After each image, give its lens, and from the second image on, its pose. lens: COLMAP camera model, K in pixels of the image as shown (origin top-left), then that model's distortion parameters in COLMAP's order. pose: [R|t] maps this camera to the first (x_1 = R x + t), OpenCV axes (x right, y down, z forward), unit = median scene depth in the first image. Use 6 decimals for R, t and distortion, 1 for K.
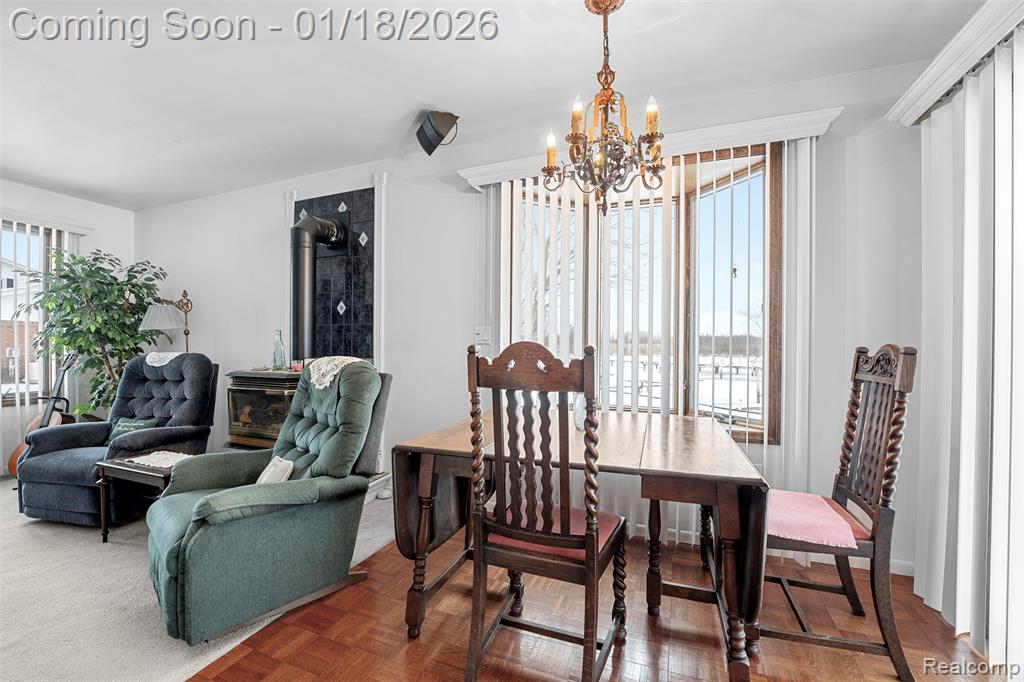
lens RADIAL K [[423.8, 0, 513.4], [0, 423.8, 347.7], [0, 0, 1]] dist [-0.002105, -0.000162]
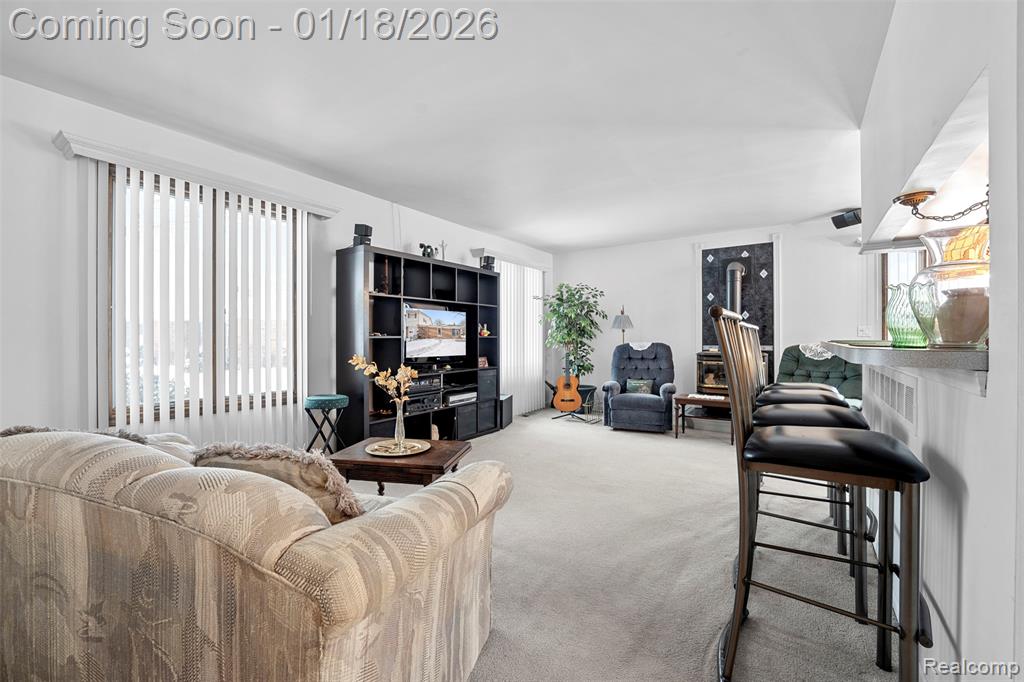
lens RADIAL K [[429.0, 0, 512.0], [0, 429.0, 341.0], [0, 0, 1]] dist [-0.022485, -0.000097]
pose [[0.978405, -0.003758, -0.206665, -0.980919], [0.005182, 0.999966, 0.006346, -0.010040], [0.206634, -0.007280, 0.978391, -0.832280]]
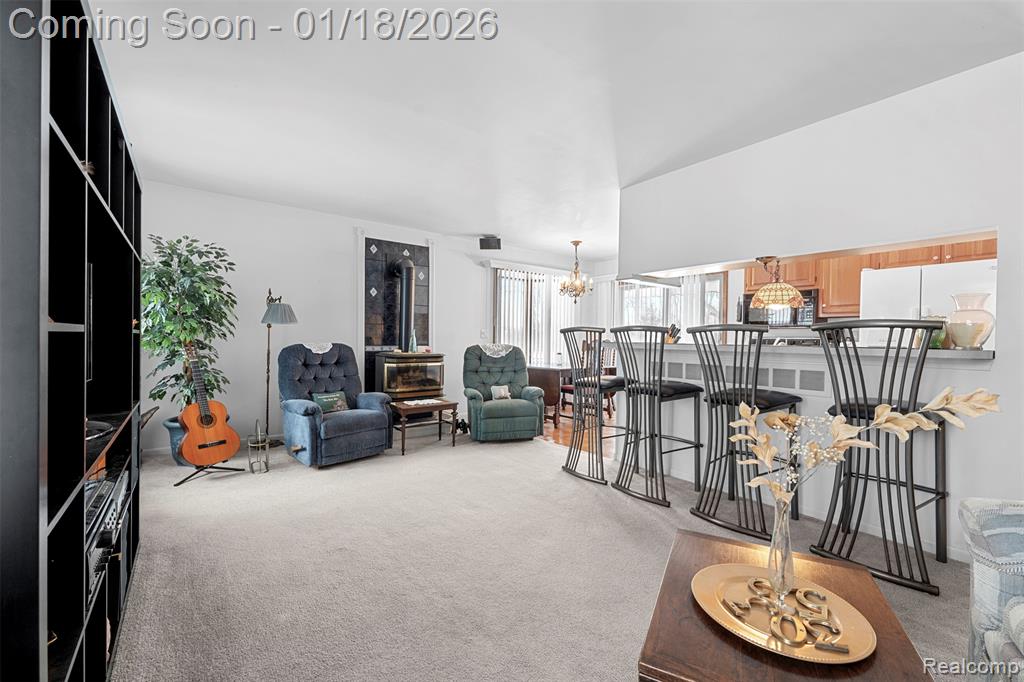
lens RADIAL K [[420.9, 0, 512.0], [0, 420.9, 341.0], [0, 0, 1]] dist [-0.001906, -0.000110]
pose [[0.493998, 0.003928, 0.869454, -1.648782], [-0.002344, 0.999992, -0.003187, 0.007587], [-0.869460, -0.000464, 0.494004, -0.142654]]
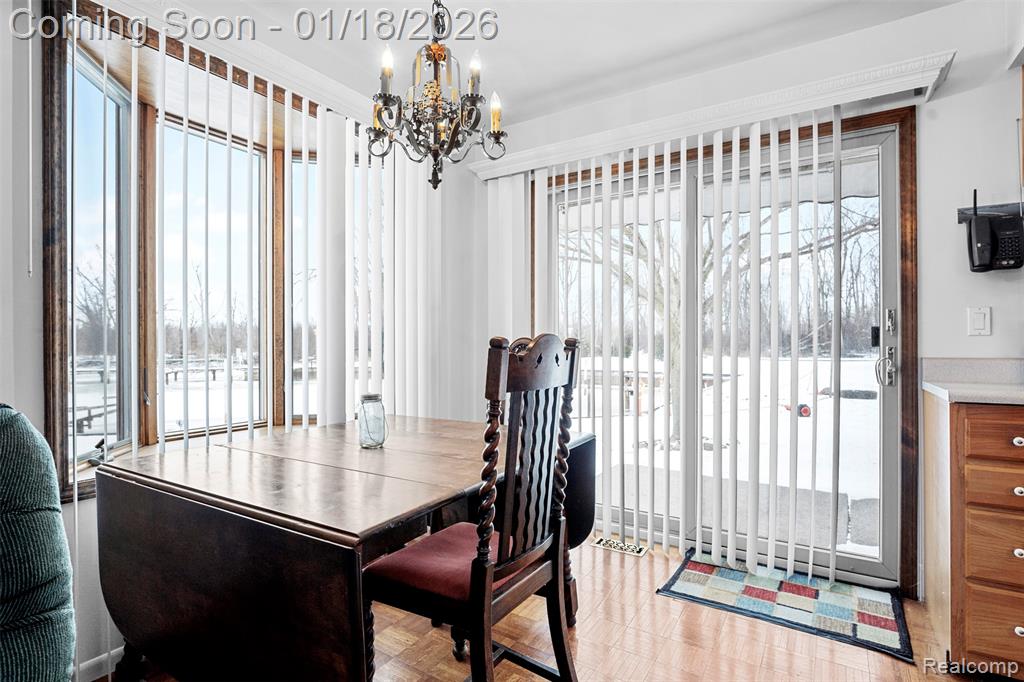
lens RADIAL K [[505.1, 0, 512.0], [0, 505.1, 341.0], [0, 0, 1]] dist [-0.000825, -0.000144]
pose [[0.176827, -0.006973, 0.984217, -0.409172], [0.012296, 0.999913, 0.004875, -0.000758], [-0.984165, 0.011239, 0.176897, 0.361183]]
